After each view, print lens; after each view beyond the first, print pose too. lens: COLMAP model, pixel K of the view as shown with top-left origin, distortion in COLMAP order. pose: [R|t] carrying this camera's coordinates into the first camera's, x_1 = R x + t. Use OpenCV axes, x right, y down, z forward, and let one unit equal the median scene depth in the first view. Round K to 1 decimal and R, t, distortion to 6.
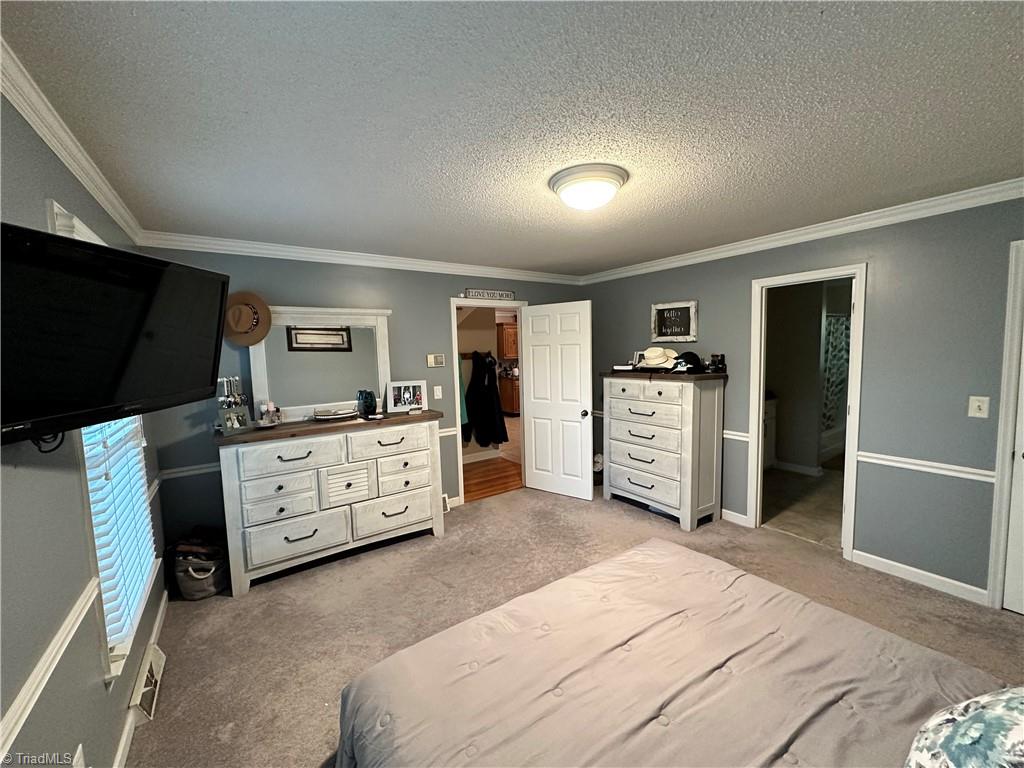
lens RADIAL K [[409.7, 0, 511.6], [0, 409.7, 386.1], [0, 0, 1]] dist [-0.001987, 0.000854]
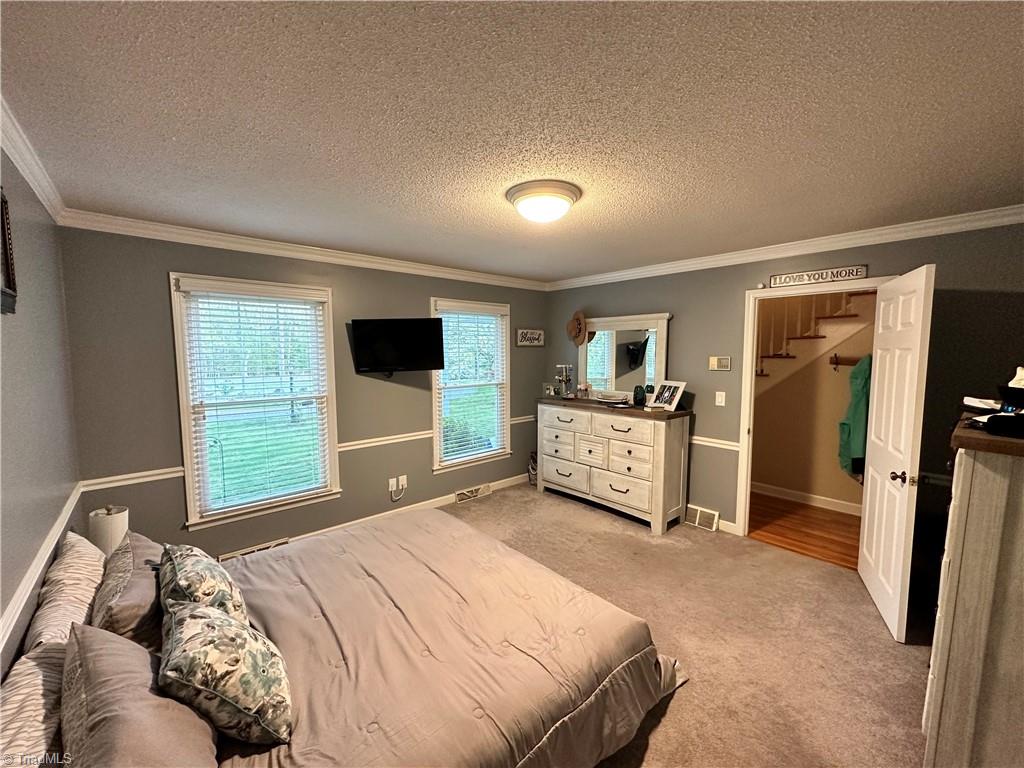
lens RADIAL K [[409.7, 0, 512.5], [0, 409.7, 385.4], [0, 0, 1]] dist [-0.001987, 0.000854]
pose [[0.123719, 0.110606, -0.986134, 0.856688], [-0.094451, 0.990569, 0.099254, -0.078663], [0.987812, 0.080862, 0.132999, 0.557223]]
